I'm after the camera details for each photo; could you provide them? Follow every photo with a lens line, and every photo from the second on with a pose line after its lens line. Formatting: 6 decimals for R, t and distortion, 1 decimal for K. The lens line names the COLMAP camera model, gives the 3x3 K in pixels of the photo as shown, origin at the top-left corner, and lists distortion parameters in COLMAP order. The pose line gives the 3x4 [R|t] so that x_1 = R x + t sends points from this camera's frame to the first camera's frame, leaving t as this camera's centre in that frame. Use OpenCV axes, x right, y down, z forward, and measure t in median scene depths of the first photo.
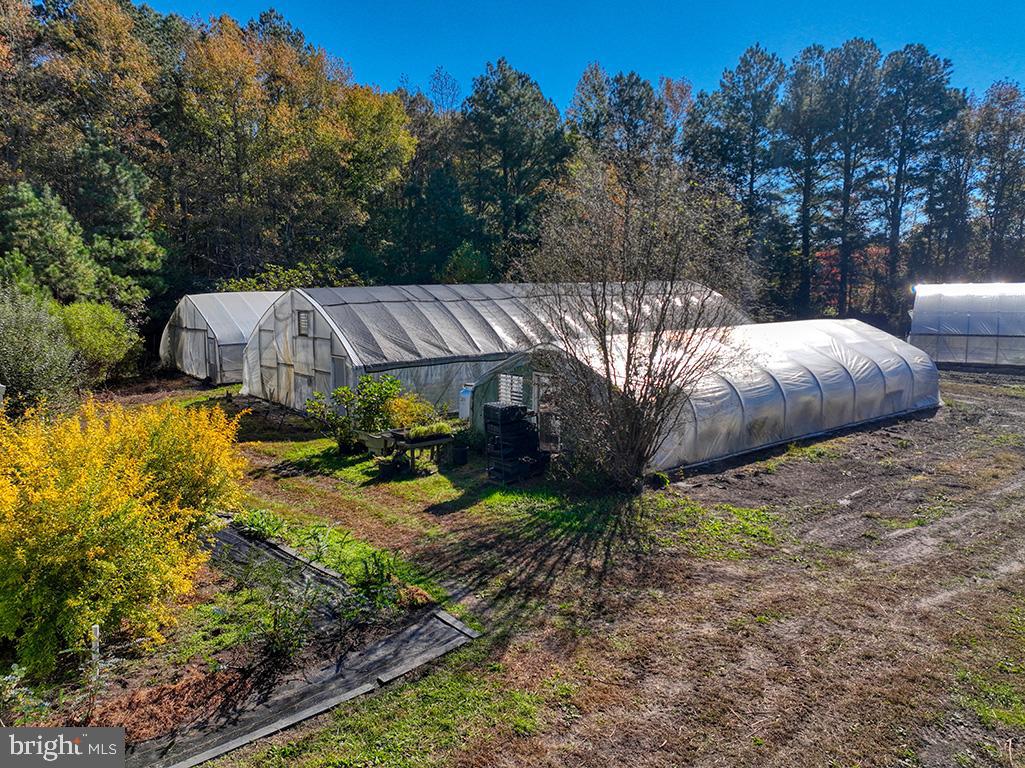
lens RADIAL K [[715.5, 0, 512.5], [0, 715.5, 384.0], [0, 0, 1]] dist [0.005428, 0.000340]
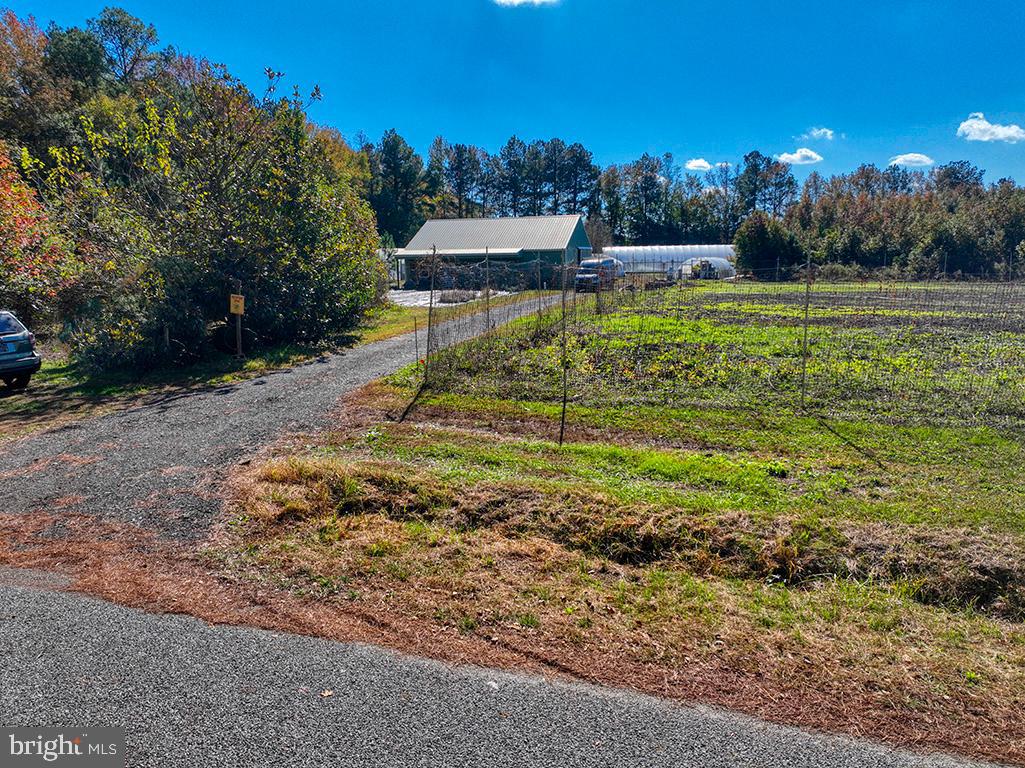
lens RADIAL K [[720.6, 0, 512.5], [0, 720.6, 384.0], [0, 0, 1]] dist [0.003870, 0.006128]
pose [[0.868753, -0.086083, 0.487706, -1.284699], [0.073284, 0.996281, 0.045308, 0.266667], [-0.489793, -0.003621, 0.871831, -1.431172]]
